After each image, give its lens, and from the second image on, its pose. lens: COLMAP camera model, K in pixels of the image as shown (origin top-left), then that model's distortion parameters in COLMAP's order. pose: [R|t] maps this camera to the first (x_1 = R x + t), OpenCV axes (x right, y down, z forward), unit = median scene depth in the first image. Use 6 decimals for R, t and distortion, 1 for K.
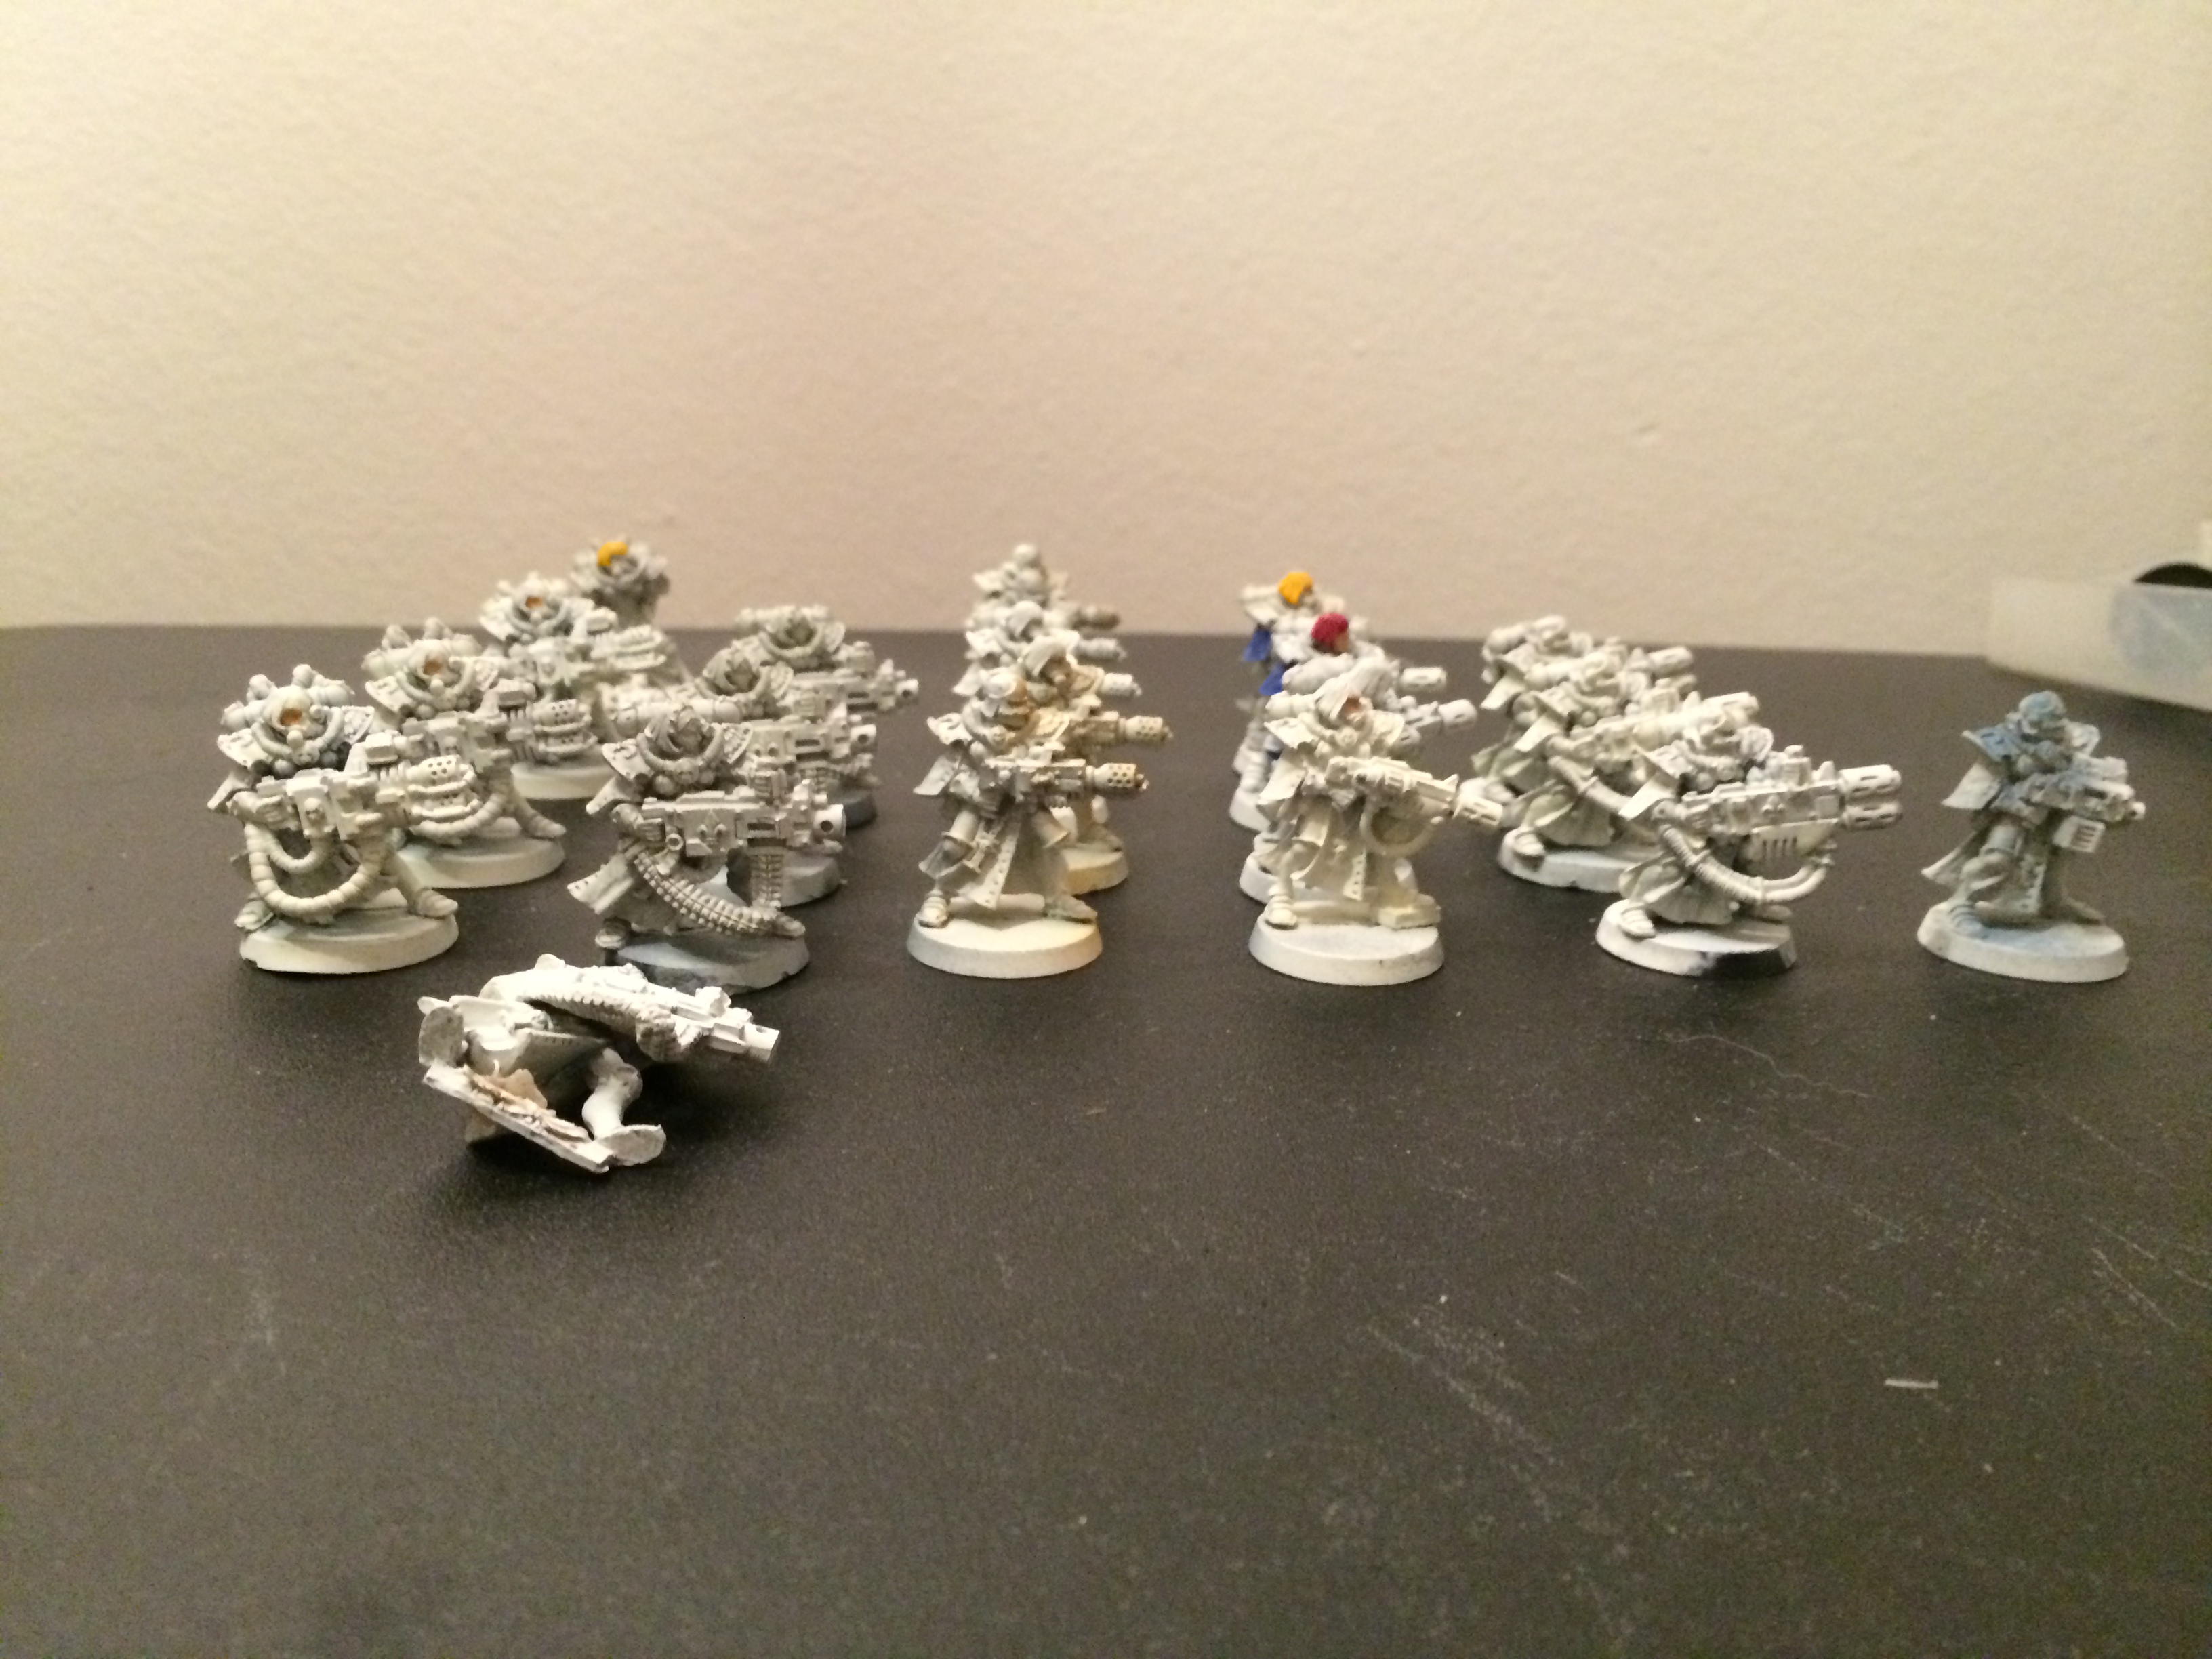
lens RADIAL K [[1935.4, 0, 1109.7], [0, 1935.4, 832.3], [0, 0, 1]] dist [0.094379, -0.155394]
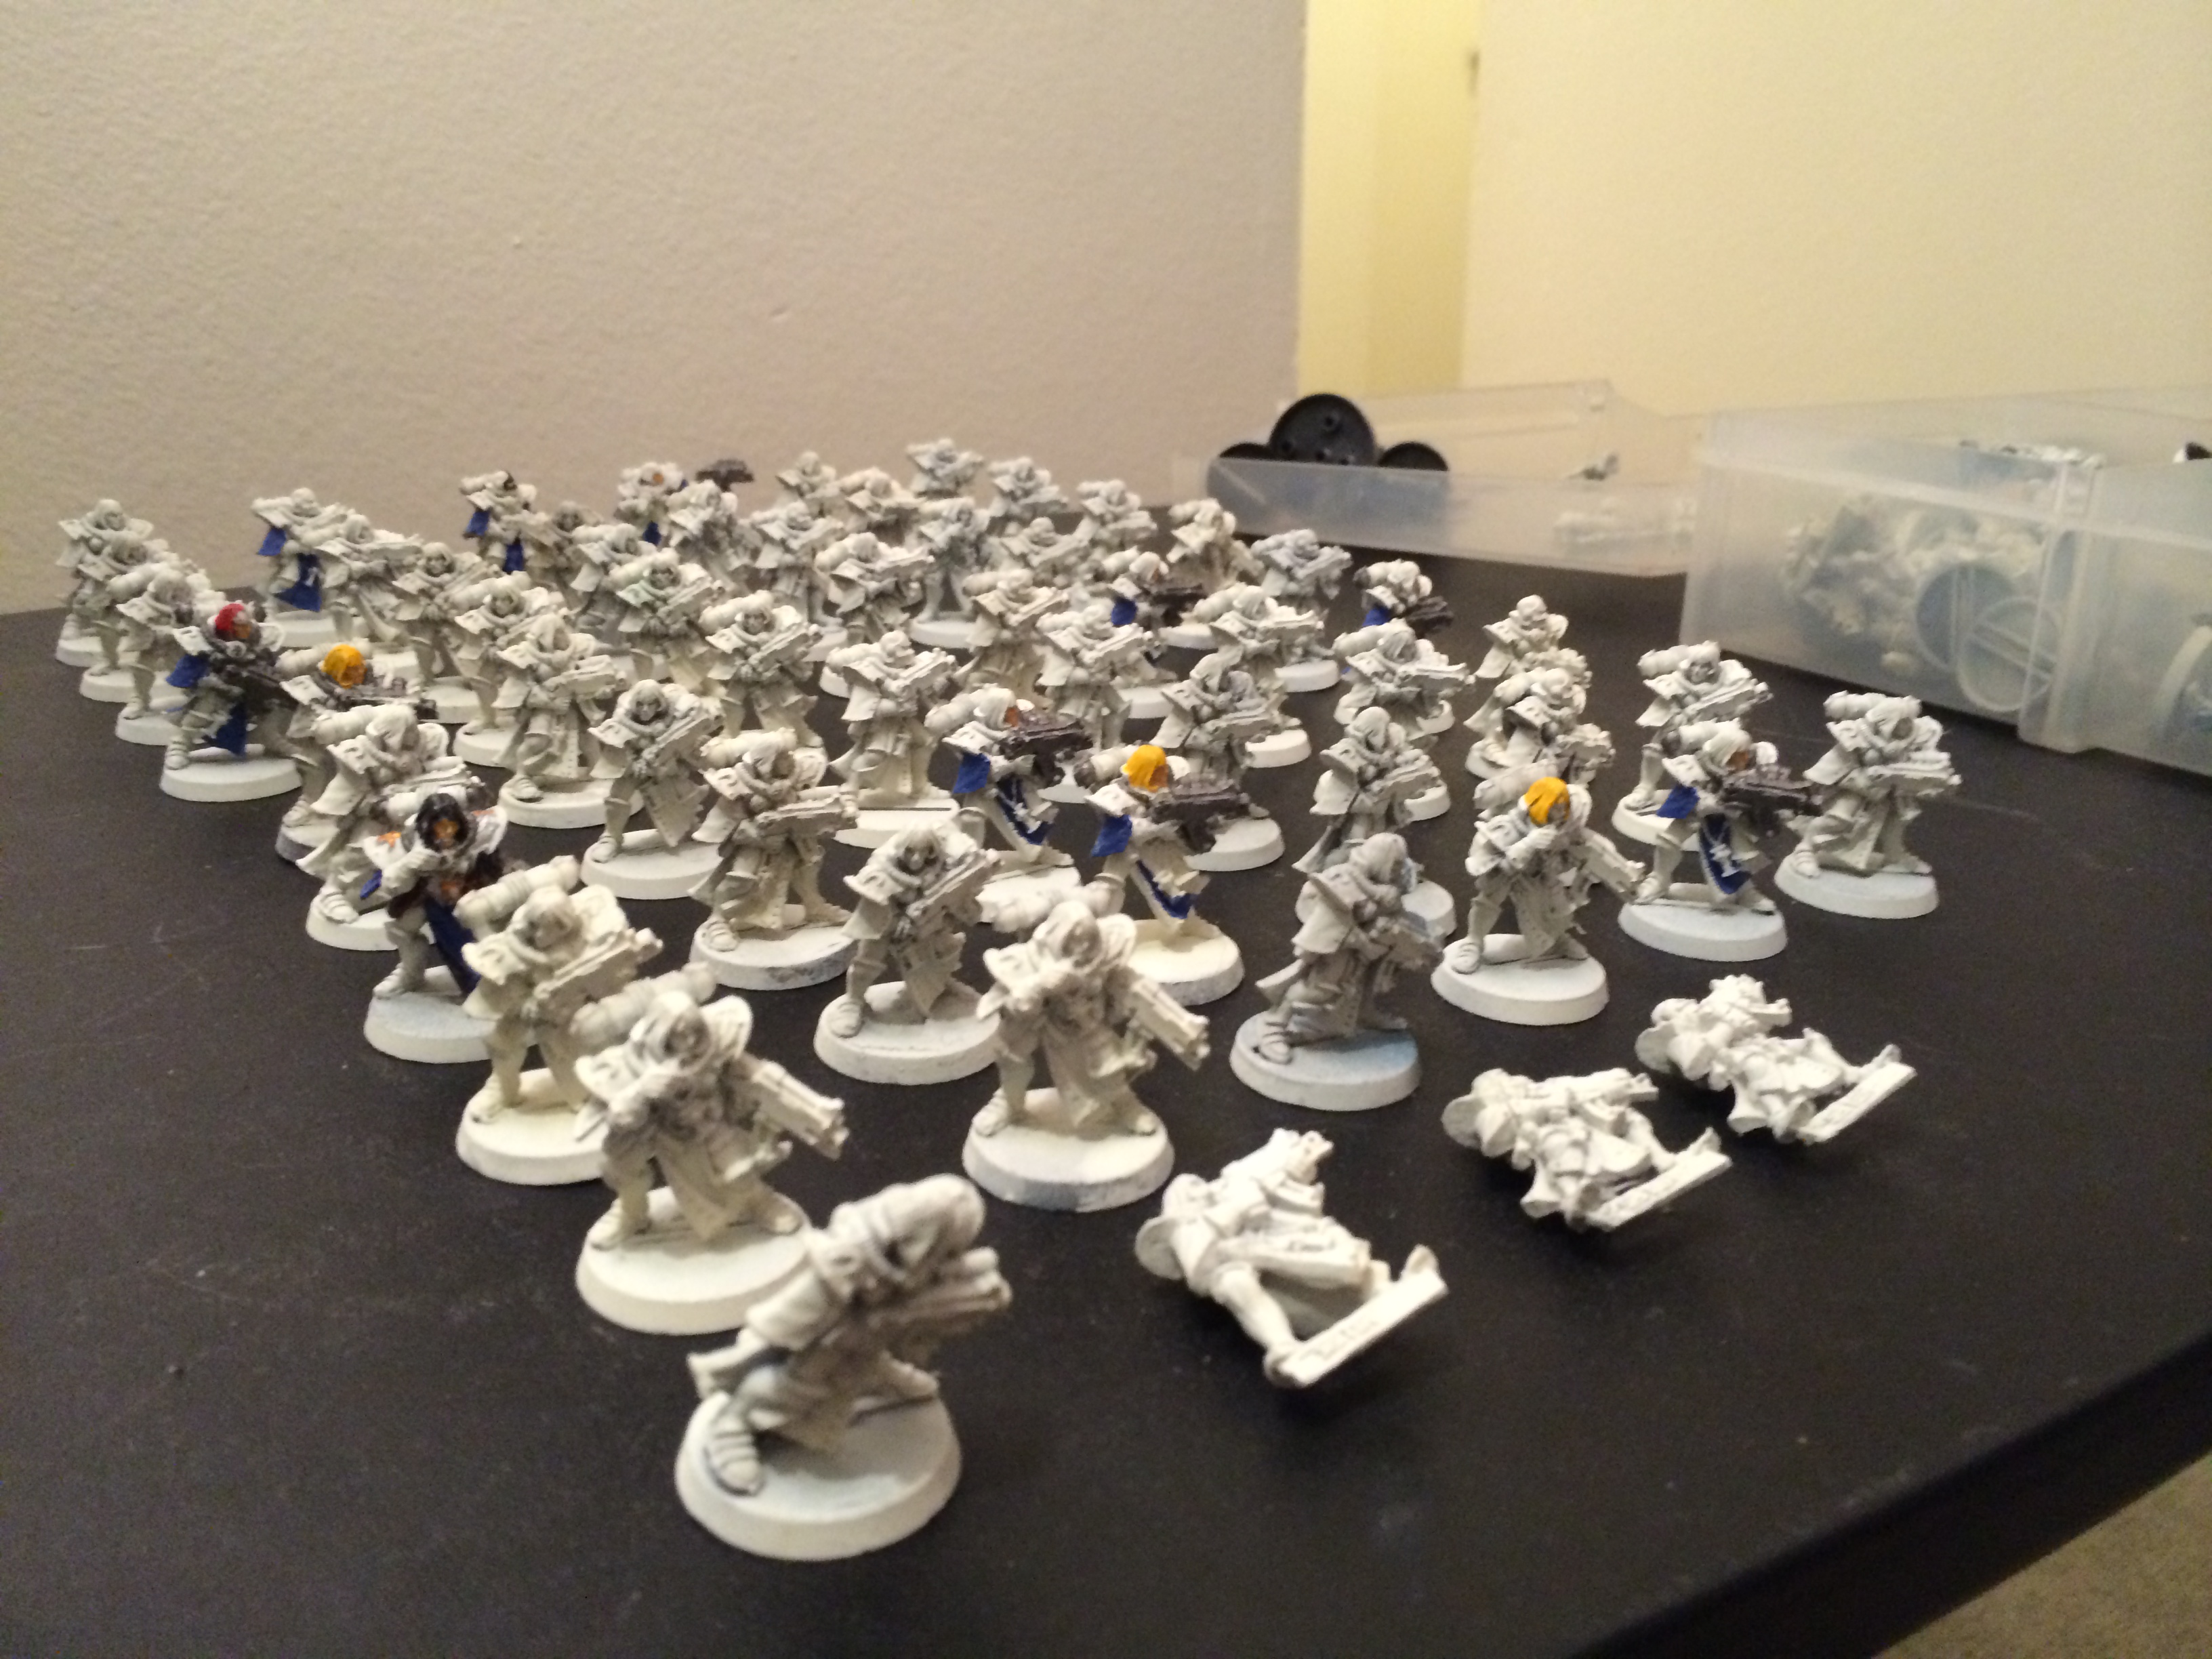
lens RADIAL K [[1935.4, 0, 1114.2], [0, 1935.4, 800.1], [0, 0, 1]] dist [0.094379, -0.155394]
pose [[0.852348, -0.170481, 0.494408, -0.636890], [0.137077, 0.985151, 0.103379, -0.060828], [-0.504691, -0.020343, 0.863060, -0.303495]]
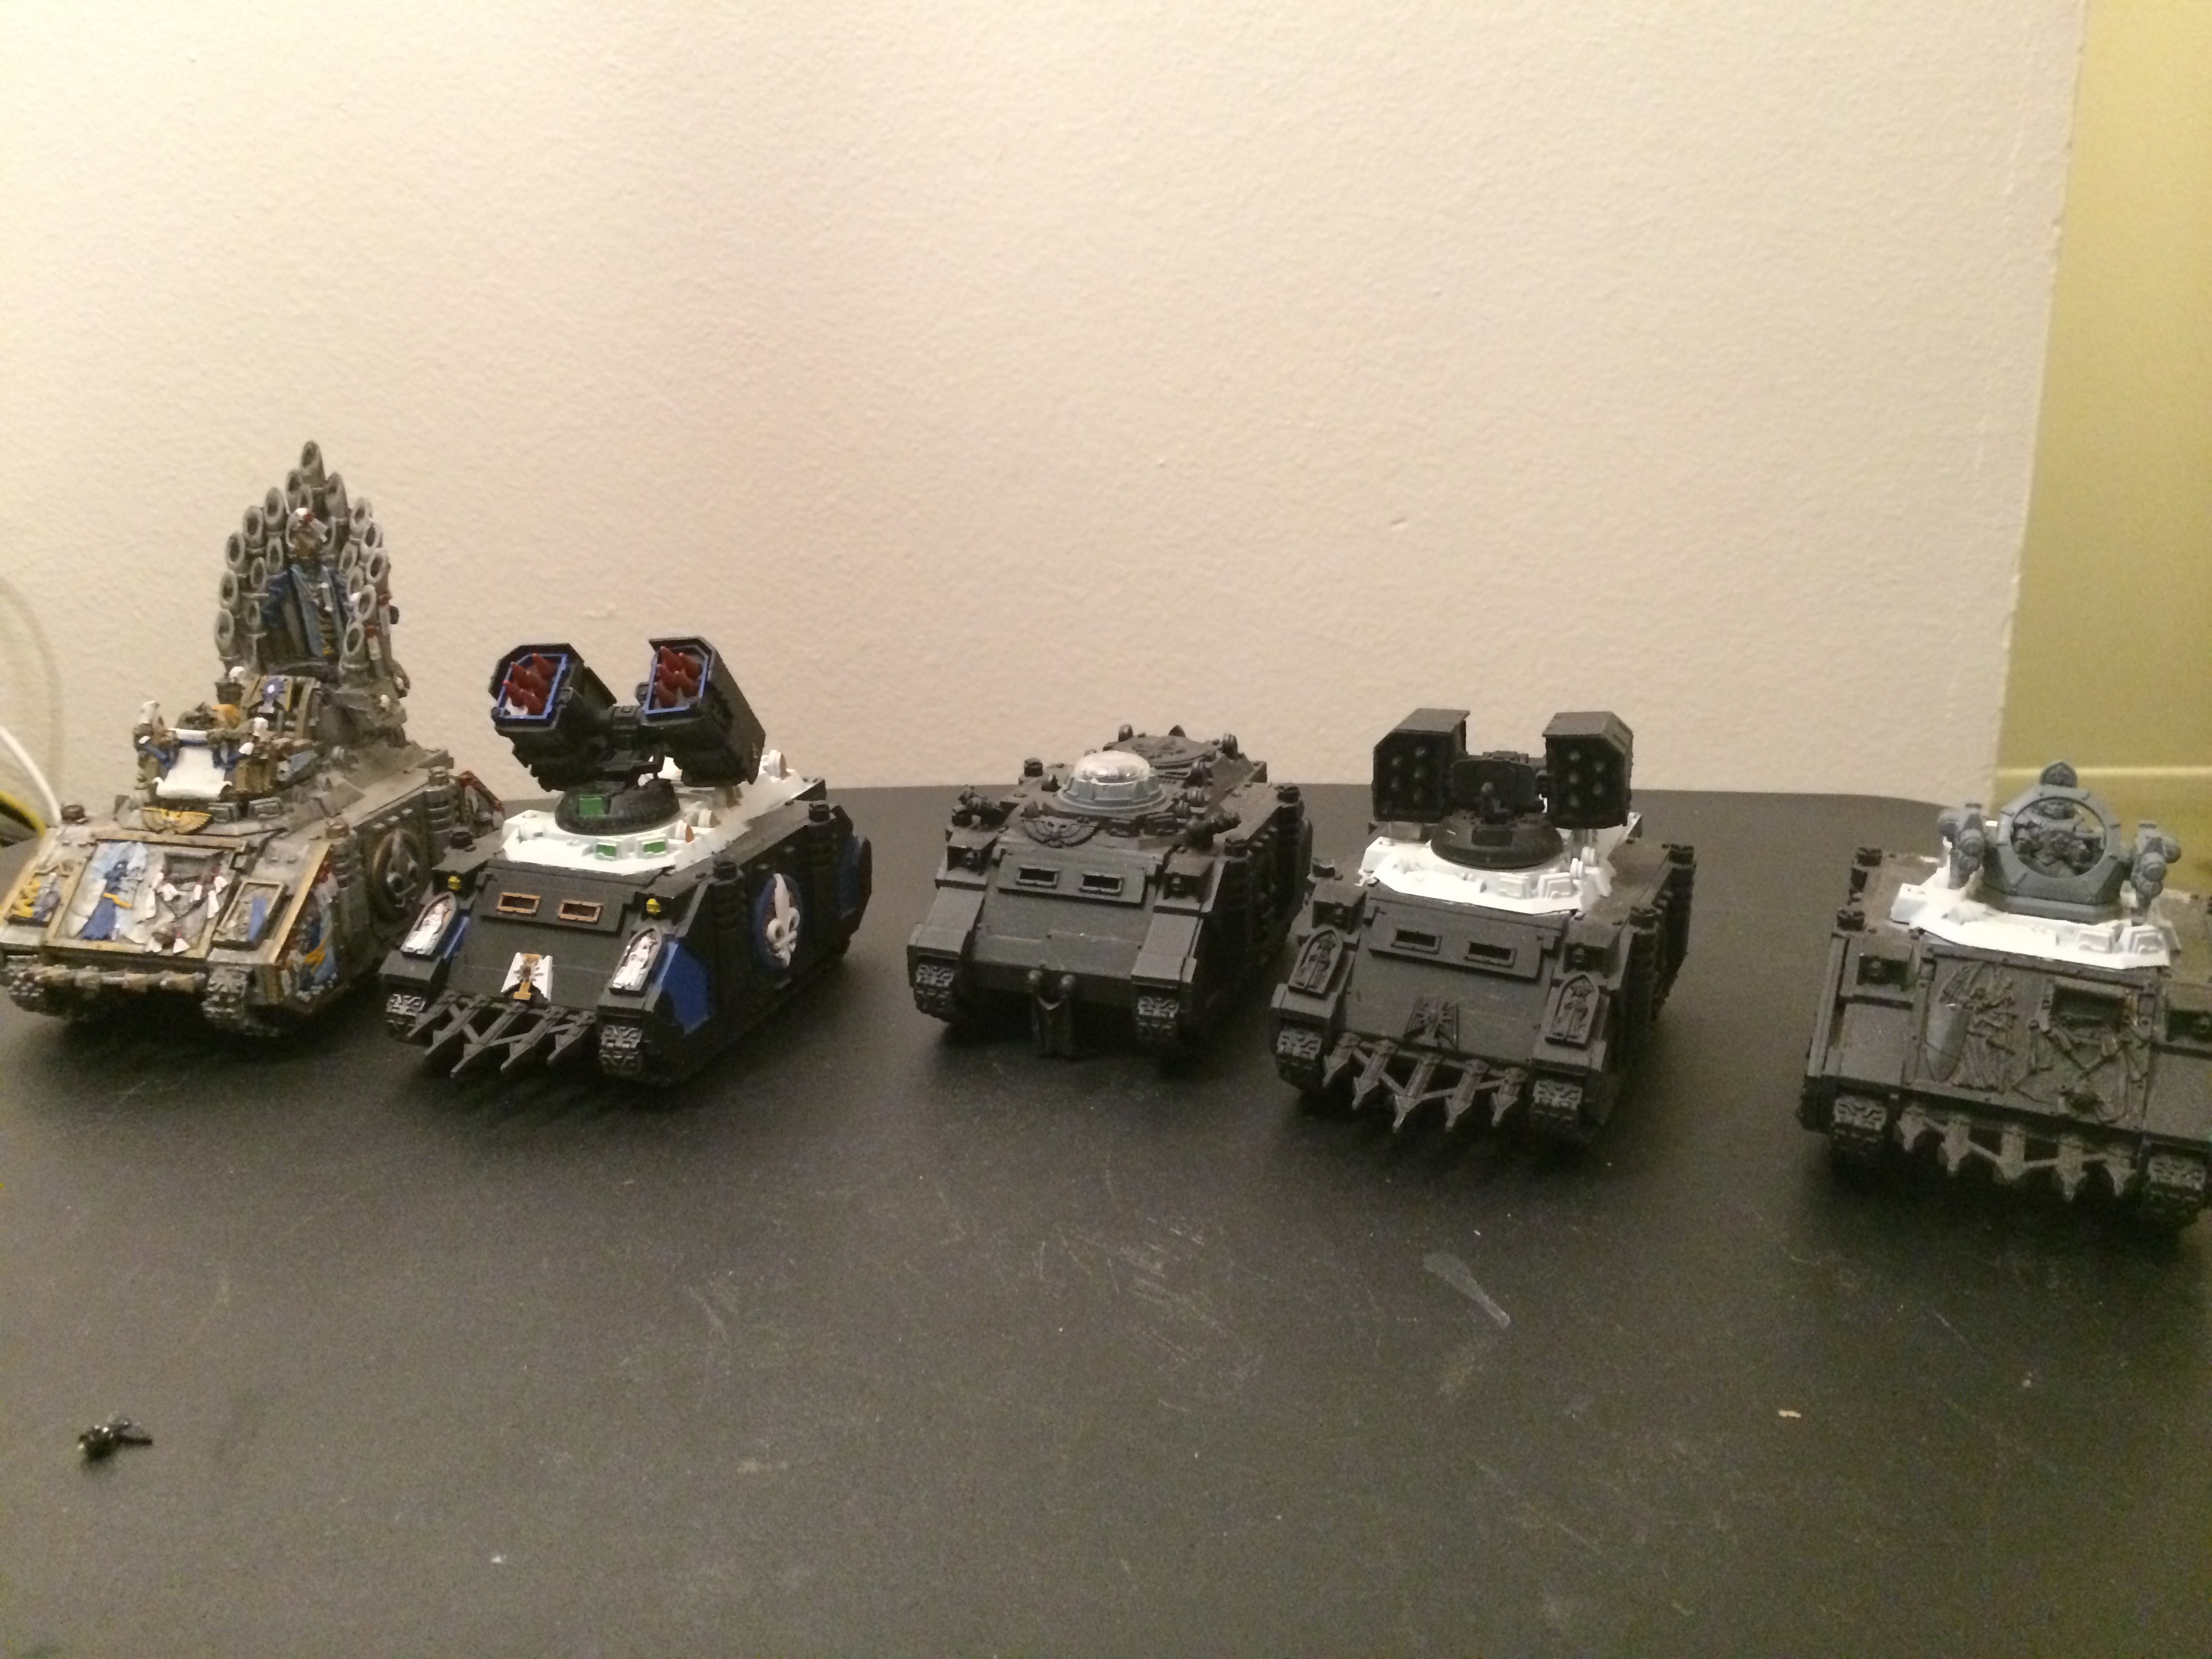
lens RADIAL K [[1935.4, 0, 1118.0], [0, 1935.4, 806.1], [0, 0, 1]] dist [0.094379, -0.155394]
pose [[0.999386, -0.020171, -0.028645, 0.487112], [0.021120, 0.999225, 0.033214, -0.266000], [0.027953, -0.033798, 0.999038, -0.887795]]
